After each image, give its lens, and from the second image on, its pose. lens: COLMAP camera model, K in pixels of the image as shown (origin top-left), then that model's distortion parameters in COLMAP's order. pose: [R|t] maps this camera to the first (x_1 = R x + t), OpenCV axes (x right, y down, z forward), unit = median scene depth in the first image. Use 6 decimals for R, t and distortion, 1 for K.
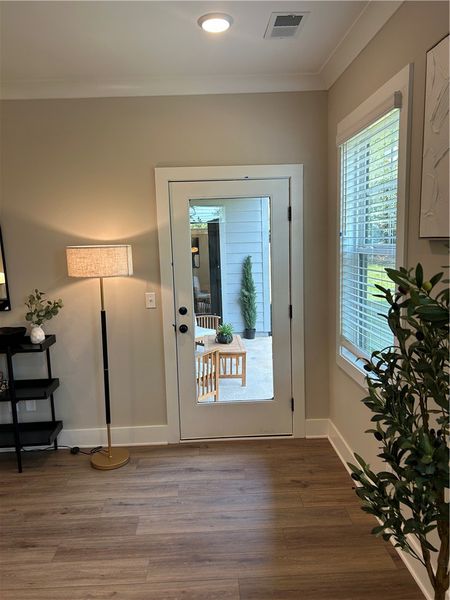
lens RADIAL K [[447.7, 0, 222.7], [0, 447.7, 304.1], [0, 0, 1]] dist [0.070763, -0.090656]
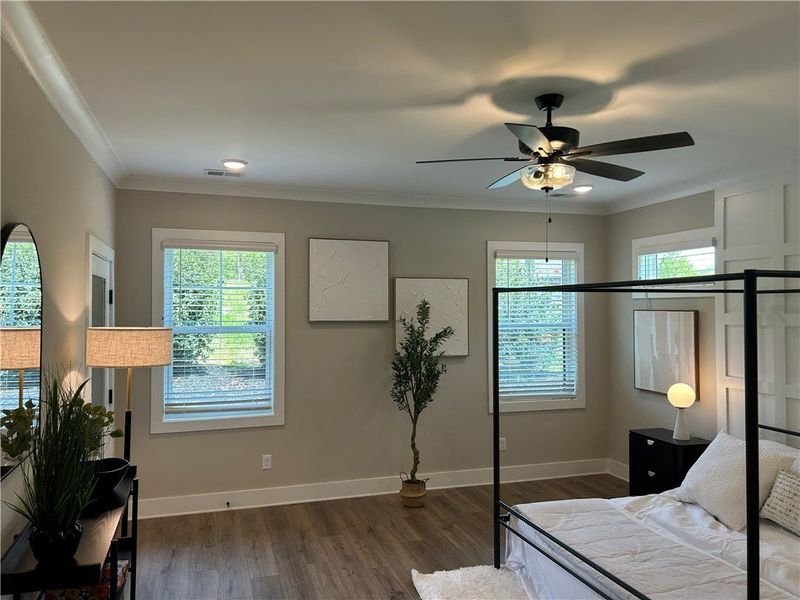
lens RADIAL K [[597.0, 0, 397.8], [0, 597.0, 299.8], [0, 0, 1]] dist [0.070763, -0.090656]
pose [[-0.274868, 0.045275, 0.960415, -1.696339], [0.140597, 0.990046, -0.006434, -0.124414], [-0.951147, 0.133263, -0.278498, 0.996023]]
